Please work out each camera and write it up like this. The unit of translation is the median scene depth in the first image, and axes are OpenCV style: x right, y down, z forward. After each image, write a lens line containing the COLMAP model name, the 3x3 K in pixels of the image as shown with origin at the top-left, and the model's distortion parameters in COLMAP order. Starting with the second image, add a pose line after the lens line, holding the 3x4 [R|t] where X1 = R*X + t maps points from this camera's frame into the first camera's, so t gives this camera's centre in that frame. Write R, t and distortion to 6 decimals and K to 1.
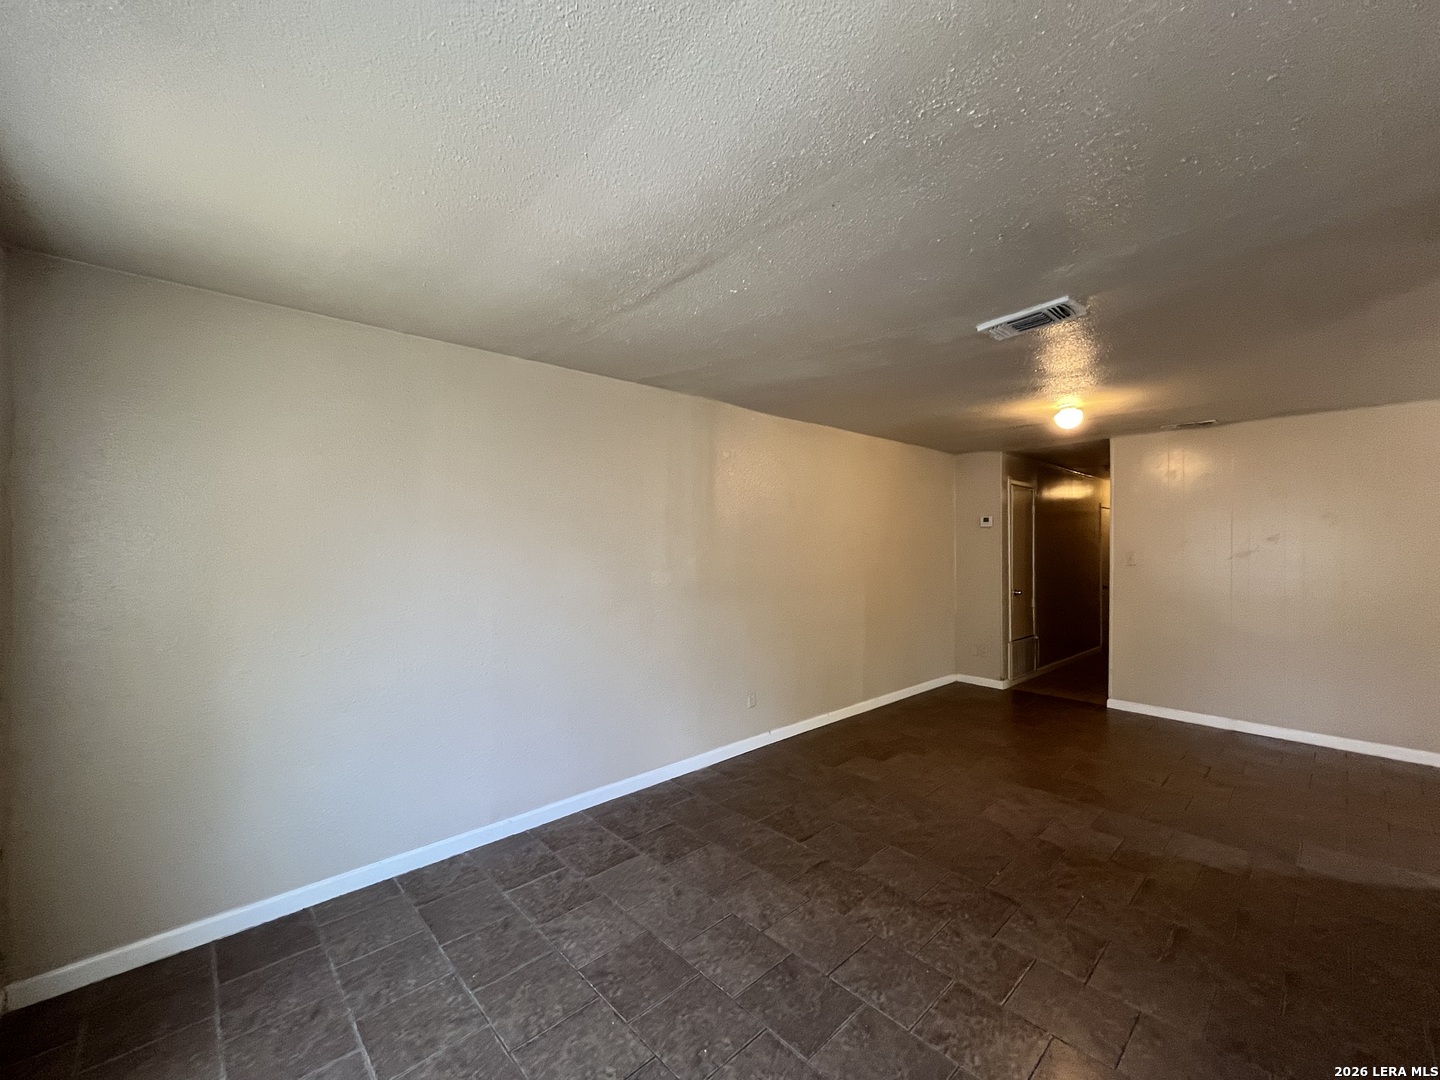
lens RADIAL K [[581.8, 0, 720.0], [0, 581.8, 540.0], [0, 0, 1]] dist [-0.002787, -0.000198]
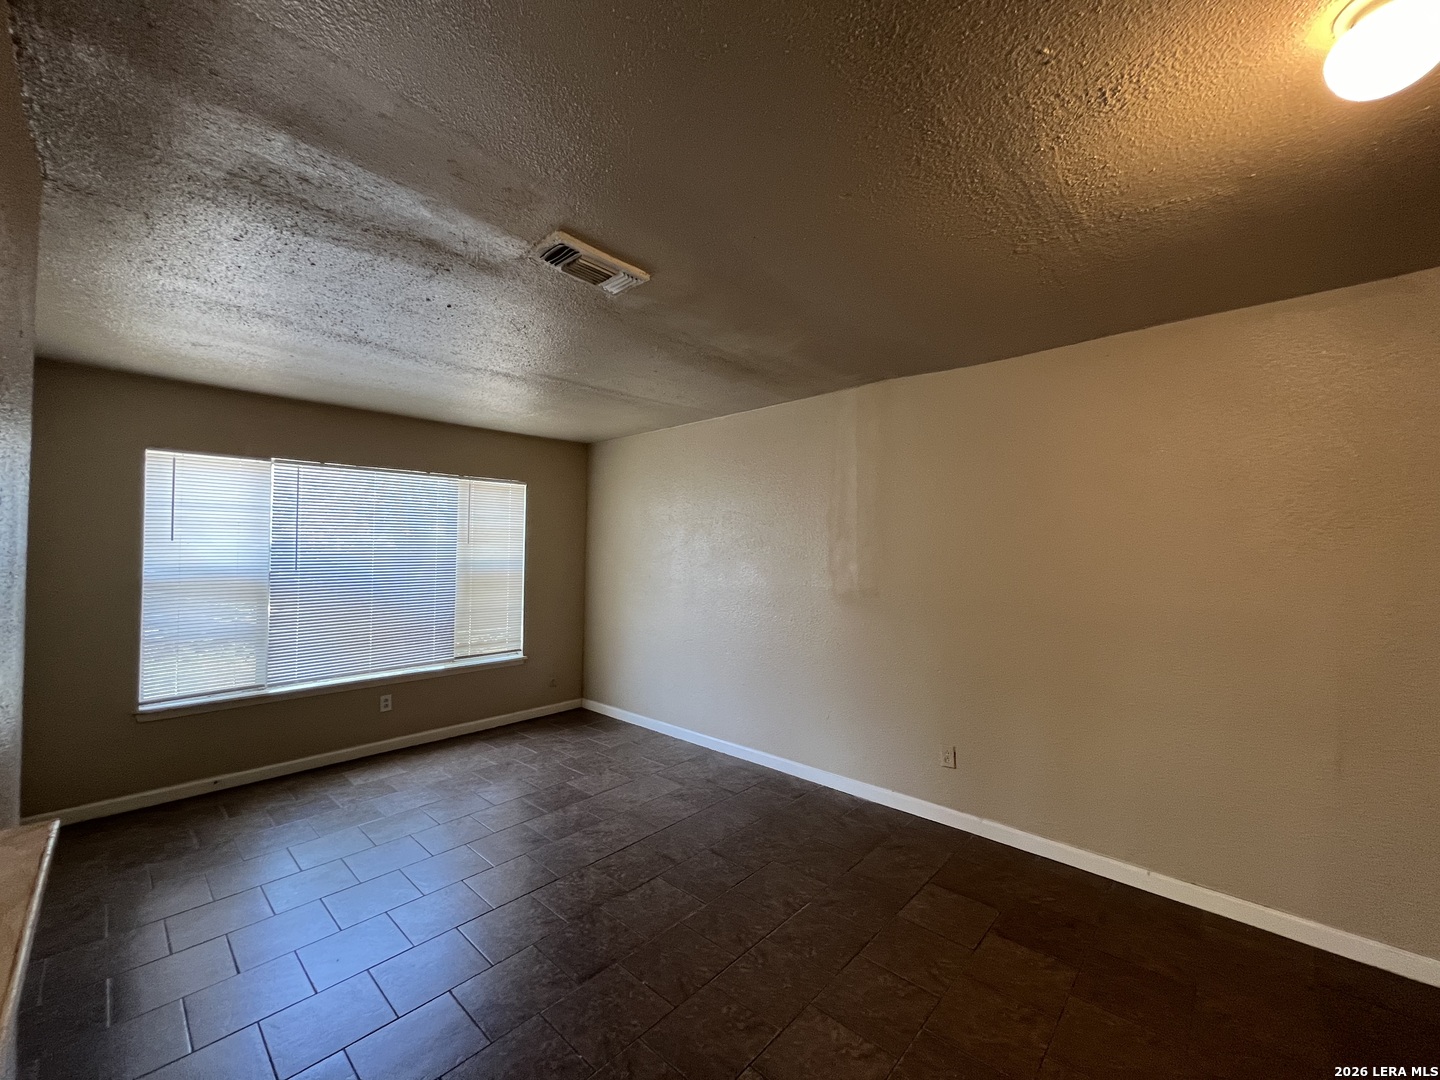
lens RADIAL K [[579.2, 0, 720.0], [0, 579.2, 540.0], [0, 0, 1]] dist [-0.002563, 0.000691]
pose [[0.079849, -0.012471, -0.996729, 1.197866], [0.000453, 0.999922, -0.012475, 0.006408], [0.996807, 0.000544, 0.079848, 0.999859]]
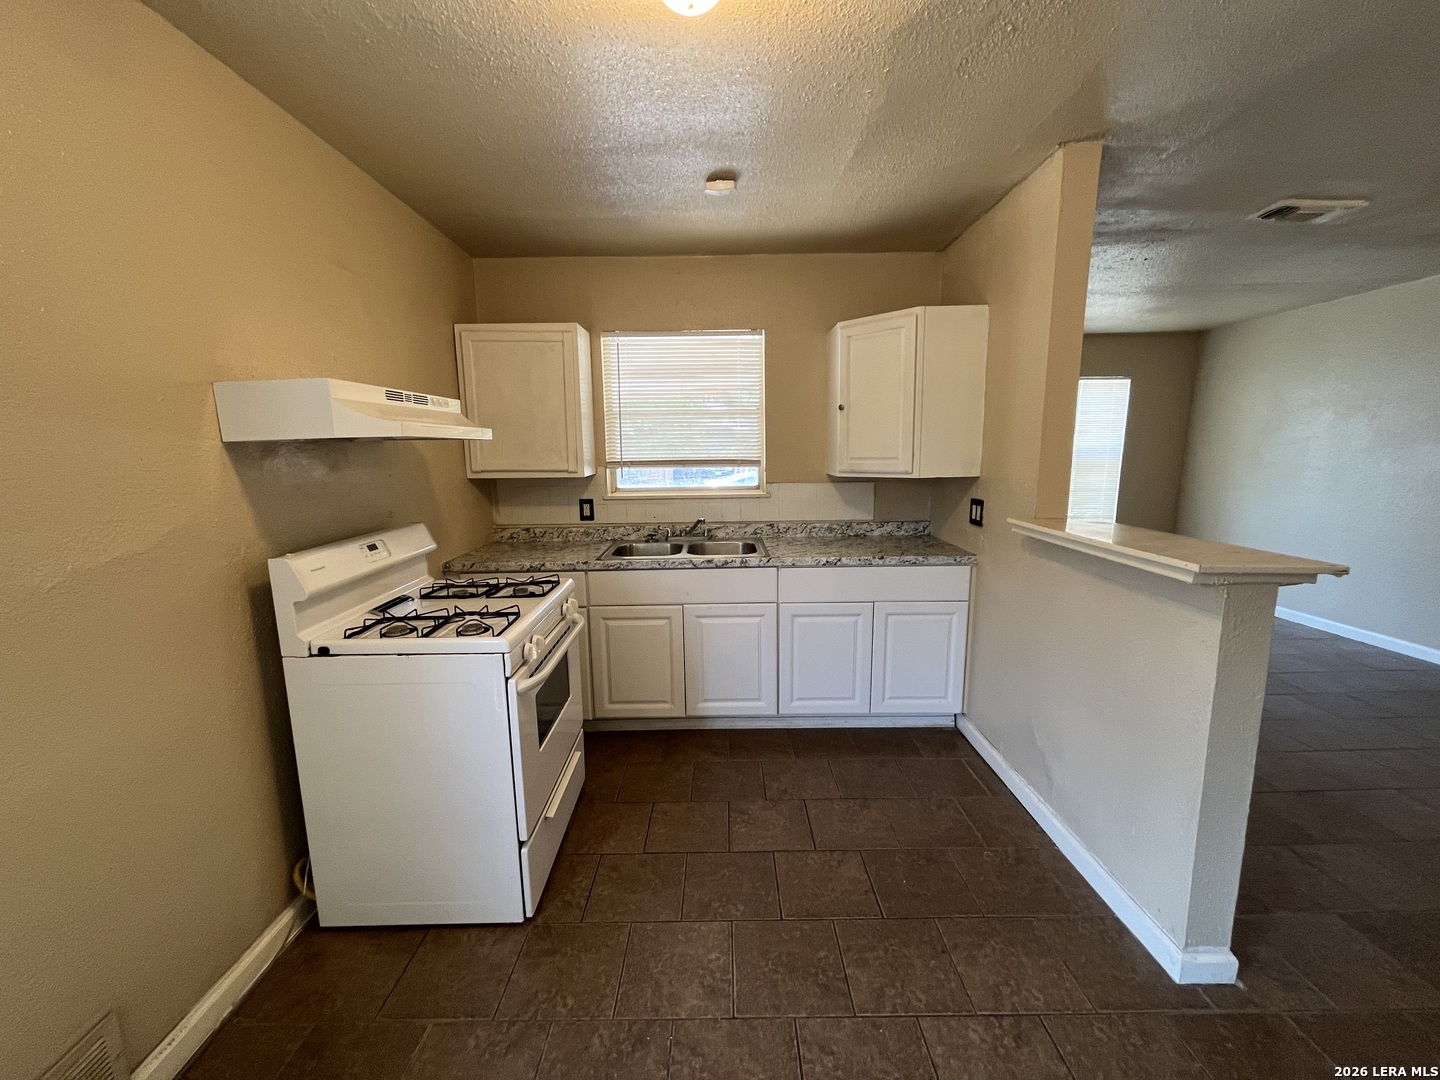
lens RADIAL K [[579.2, 0, 720.0], [0, 579.2, 540.0], [0, 0, 1]] dist [-0.002563, 0.000691]
pose [[-0.671906, 0.126388, -0.729773, 1.870945], [0.015196, 0.987477, 0.157028, 0.025707], [0.740481, 0.094419, -0.665412, 0.868550]]
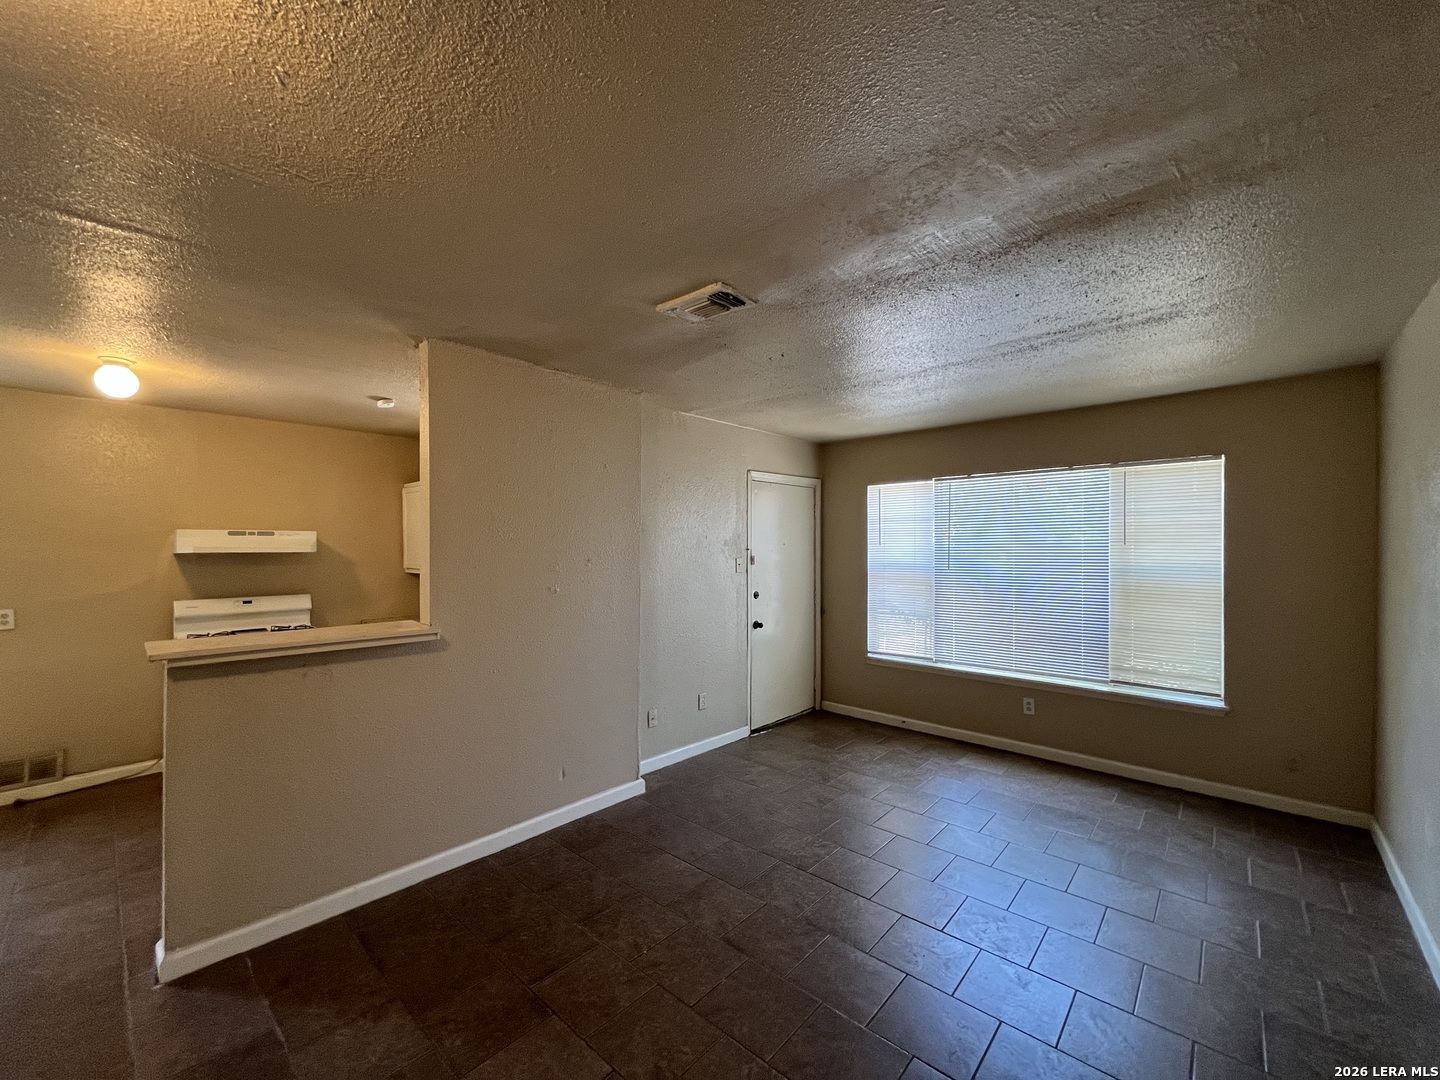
lens RADIAL K [[579.2, 0, 720.0], [0, 579.2, 540.0], [0, 0, 1]] dist [-0.002563, 0.000691]
pose [[-0.995918, 0.000198, -0.090265, 0.532104], [0.001801, 0.999842, -0.017680, 0.006317], [0.090247, -0.017771, -0.995761, 1.704830]]
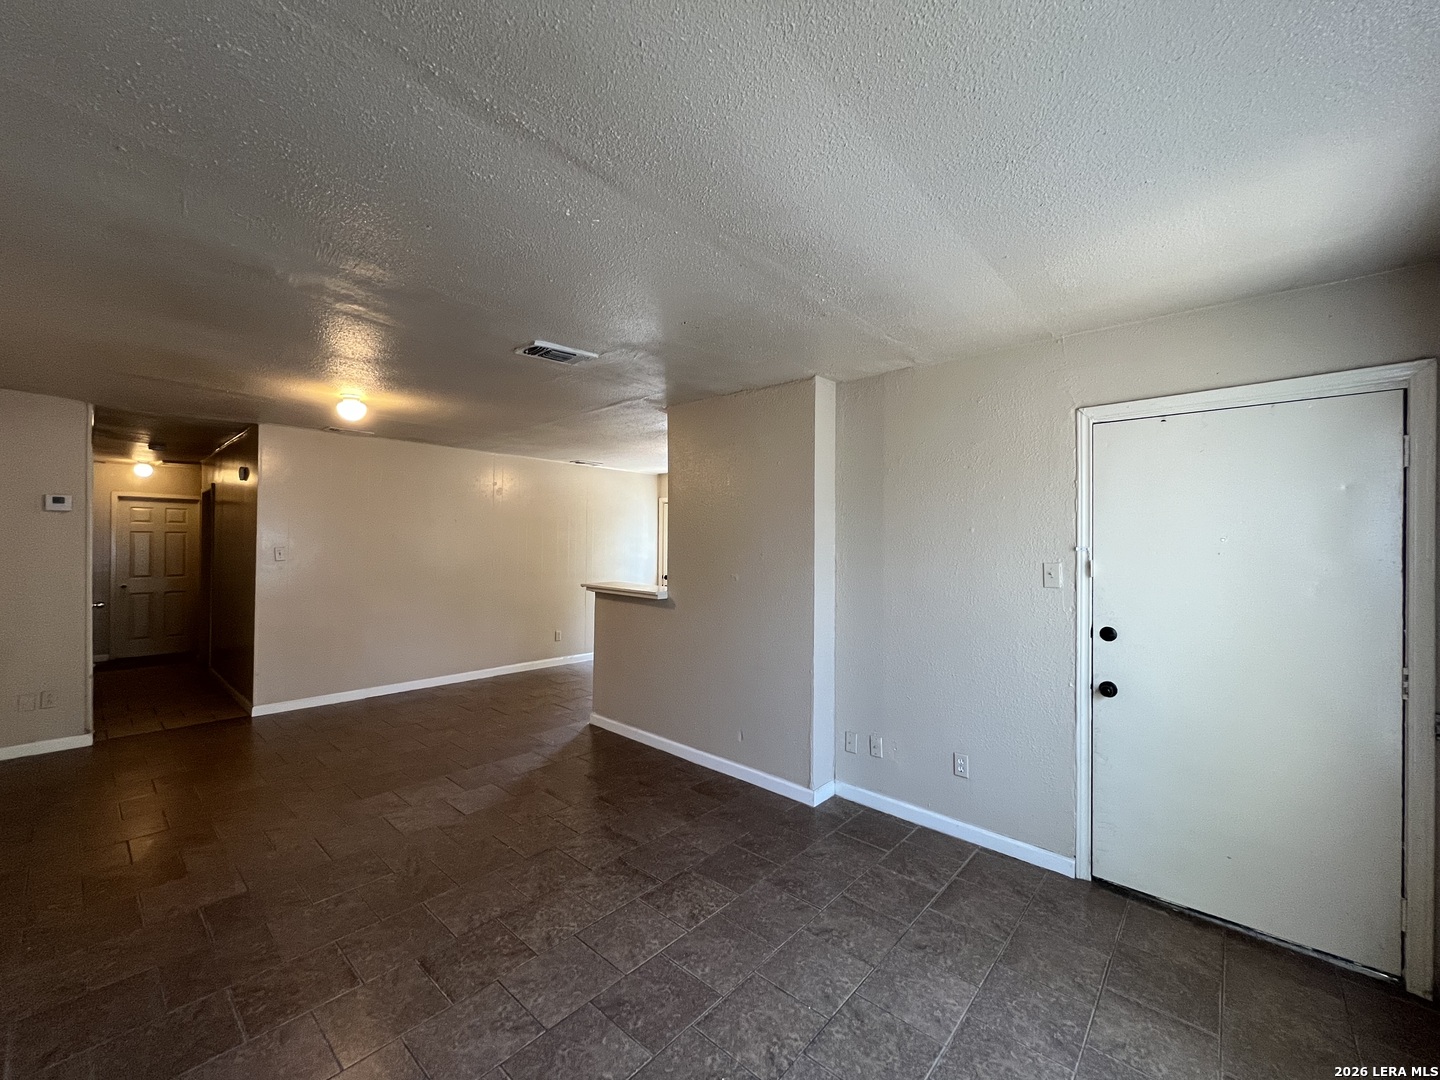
lens RADIAL K [[581.8, 0, 720.0], [0, 581.8, 540.0], [0, 0, 1]] dist [-0.002787, -0.000198]
pose [[-0.100569, 0.002758, 0.994926, -0.609002], [-0.016400, 0.999856, -0.004430, 0.003612], [-0.994795, -0.016762, -0.100509, 0.701805]]
